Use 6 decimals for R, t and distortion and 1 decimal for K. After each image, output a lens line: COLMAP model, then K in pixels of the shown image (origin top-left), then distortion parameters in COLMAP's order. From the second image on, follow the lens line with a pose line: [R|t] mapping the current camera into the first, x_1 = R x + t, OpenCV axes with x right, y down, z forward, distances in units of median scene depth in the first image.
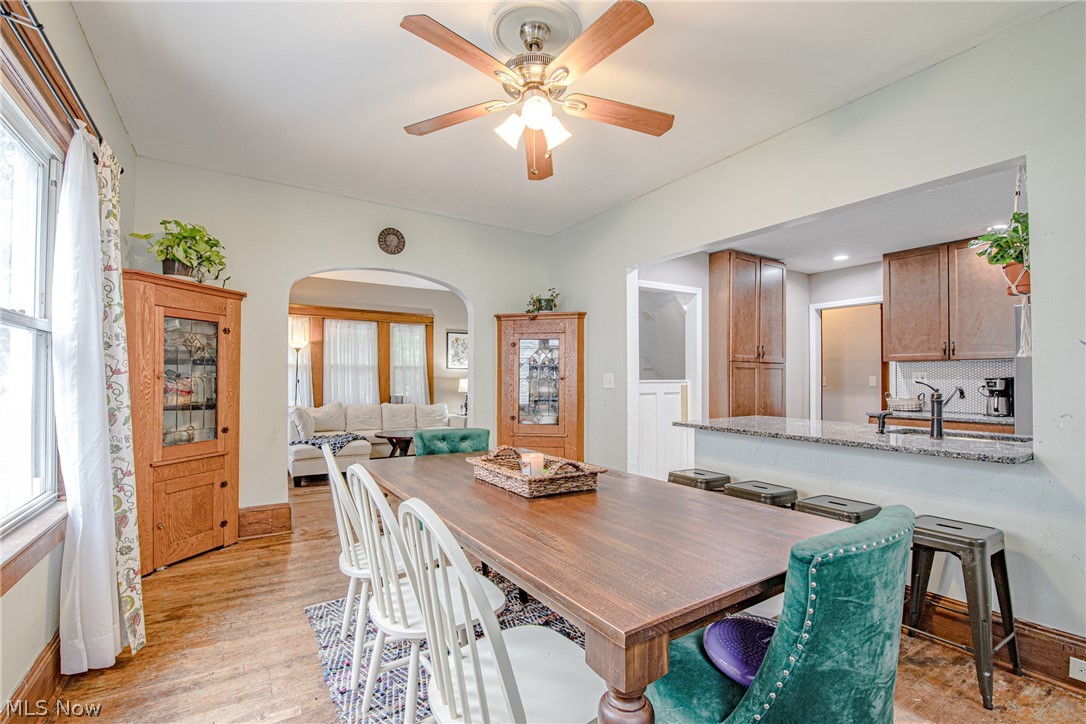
lens RADIAL K [[478.4, 0, 542.0], [0, 478.4, 376.2], [0, 0, 1]] dist [-0.016025, -0.000563]
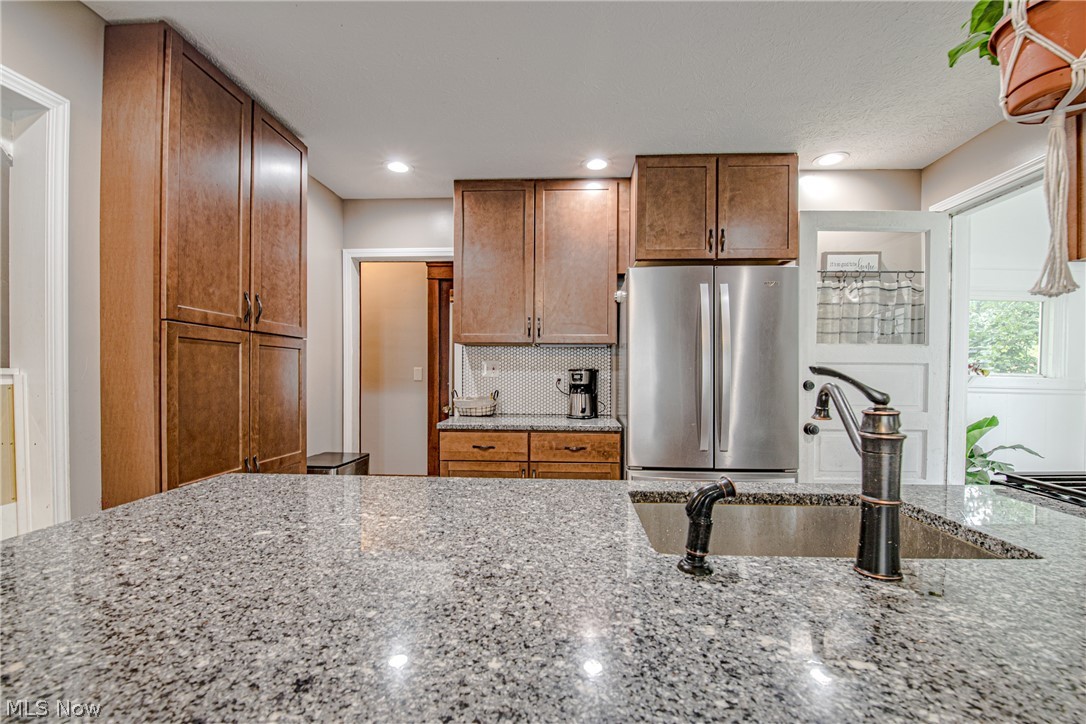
lens RADIAL K [[478.4, 0, 542.0], [0, 478.4, 376.2], [0, 0, 1]] dist [-0.016025, -0.000563]
pose [[0.584940, -0.004866, 0.811062, 0.275234], [-0.005360, 0.999937, 0.009865, 0.008016], [-0.811059, -0.010117, 0.584877, 0.557401]]
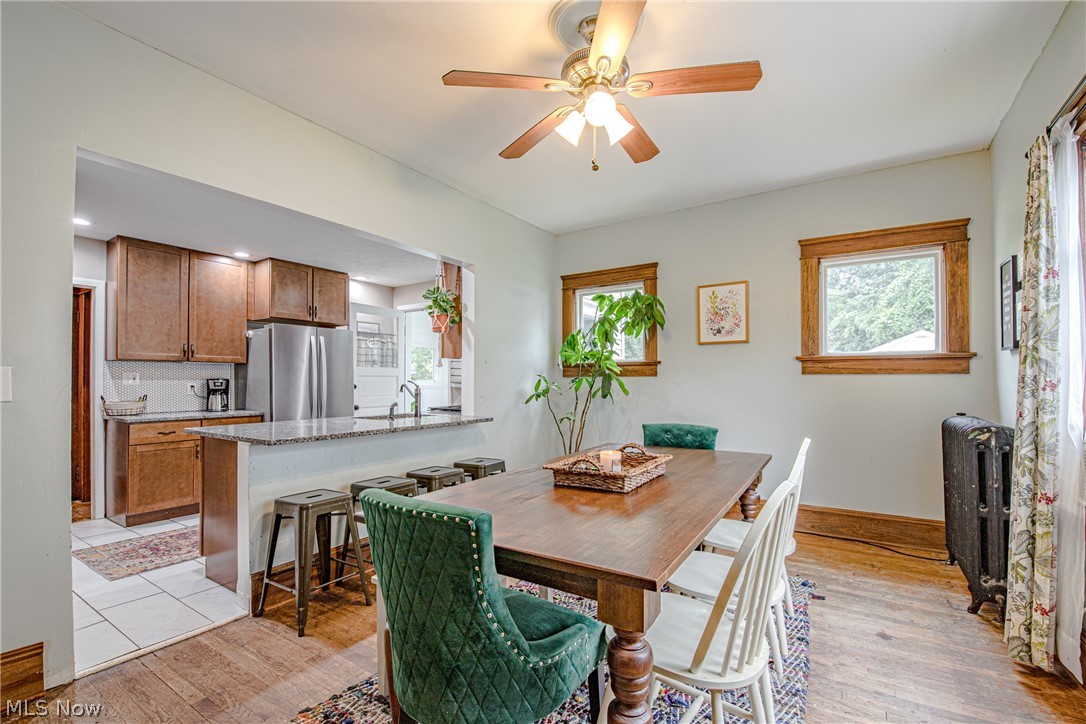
lens RADIAL K [[478.4, 0, 542.0], [0, 478.4, 376.2], [0, 0, 1]] dist [-0.016025, -0.000563]
pose [[-0.419430, 0.003824, 0.907780, -0.415146], [-0.001928, 0.999985, -0.005103, 0.002135], [-0.907786, -0.003890, -0.419417, 0.718282]]
